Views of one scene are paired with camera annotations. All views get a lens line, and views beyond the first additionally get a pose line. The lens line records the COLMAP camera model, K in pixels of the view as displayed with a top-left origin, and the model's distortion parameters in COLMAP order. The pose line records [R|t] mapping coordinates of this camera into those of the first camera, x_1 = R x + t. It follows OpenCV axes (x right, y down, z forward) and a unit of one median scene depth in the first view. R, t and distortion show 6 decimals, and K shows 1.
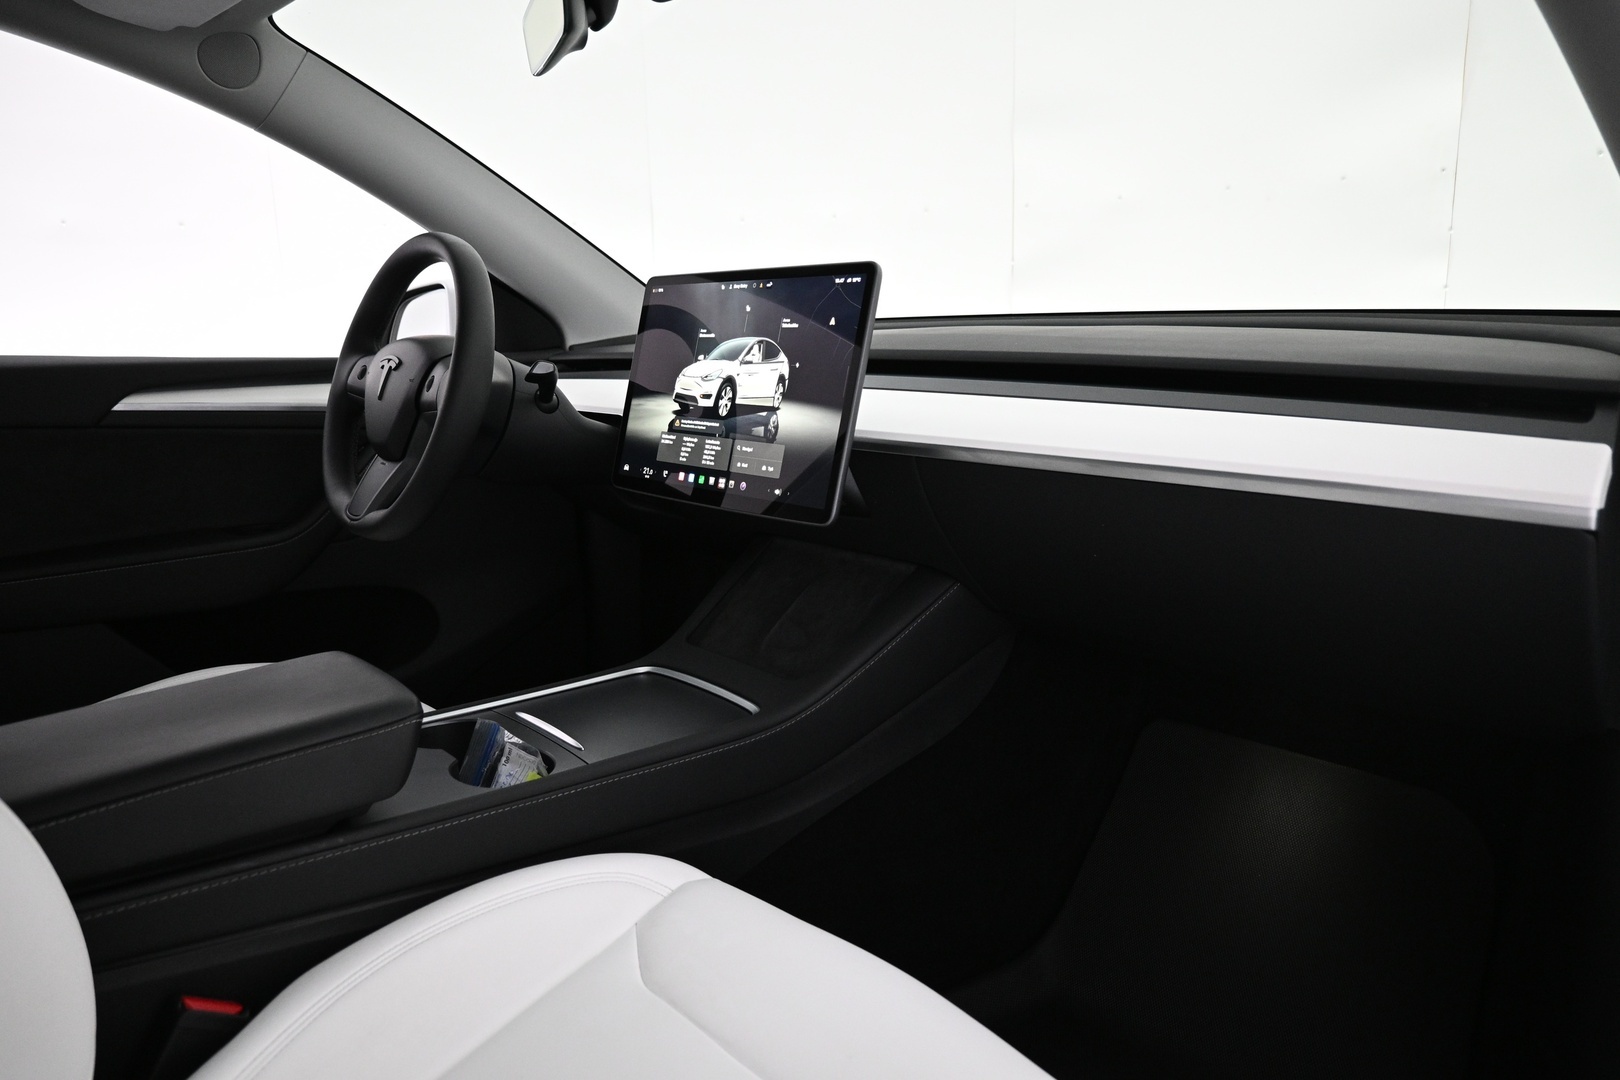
lens RADIAL K [[1108.6, 0, 810.0], [0, 1108.6, 540.0], [0, 0, 1]] dist [-0.010232, -0.003042]
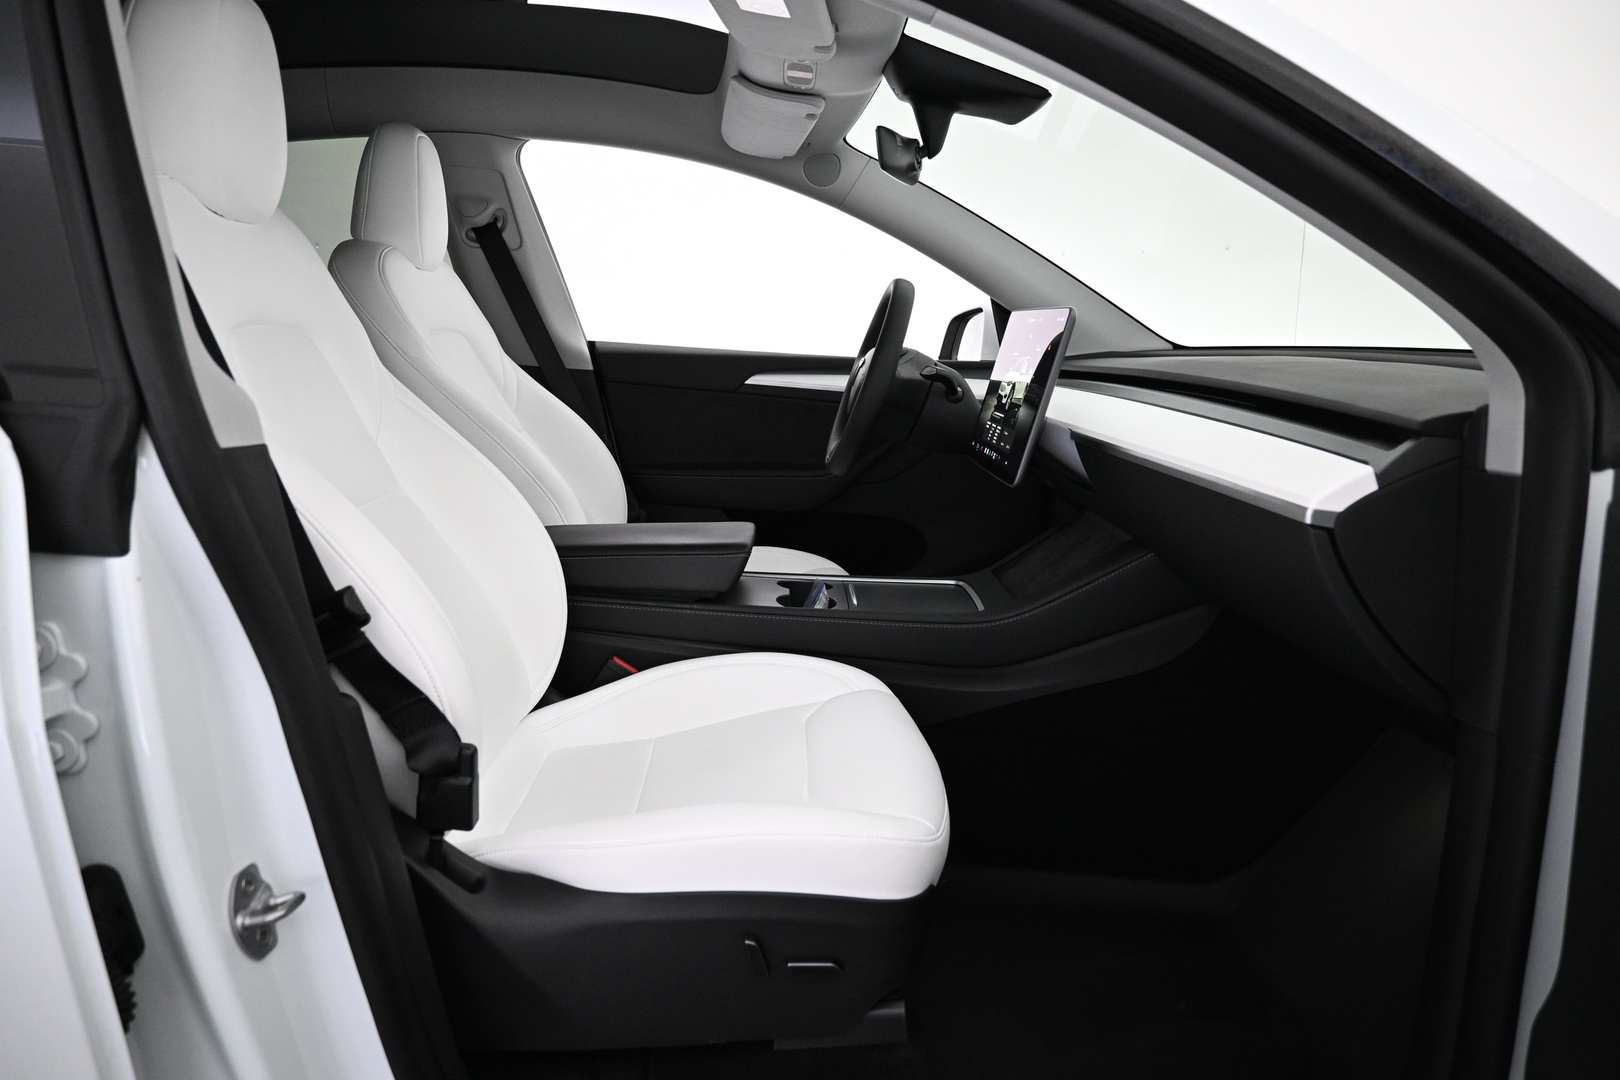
lens RADIAL K [[1108.6, 0, 810.0], [0, 1108.6, 540.0], [0, 0, 1]] dist [-0.010232, -0.003042]
pose [[0.754714, 0.149164, -0.638872, 0.685480], [-0.155559, 0.986726, 0.046616, 0.027273], [0.637345, 0.064201, 0.767899, -0.251845]]
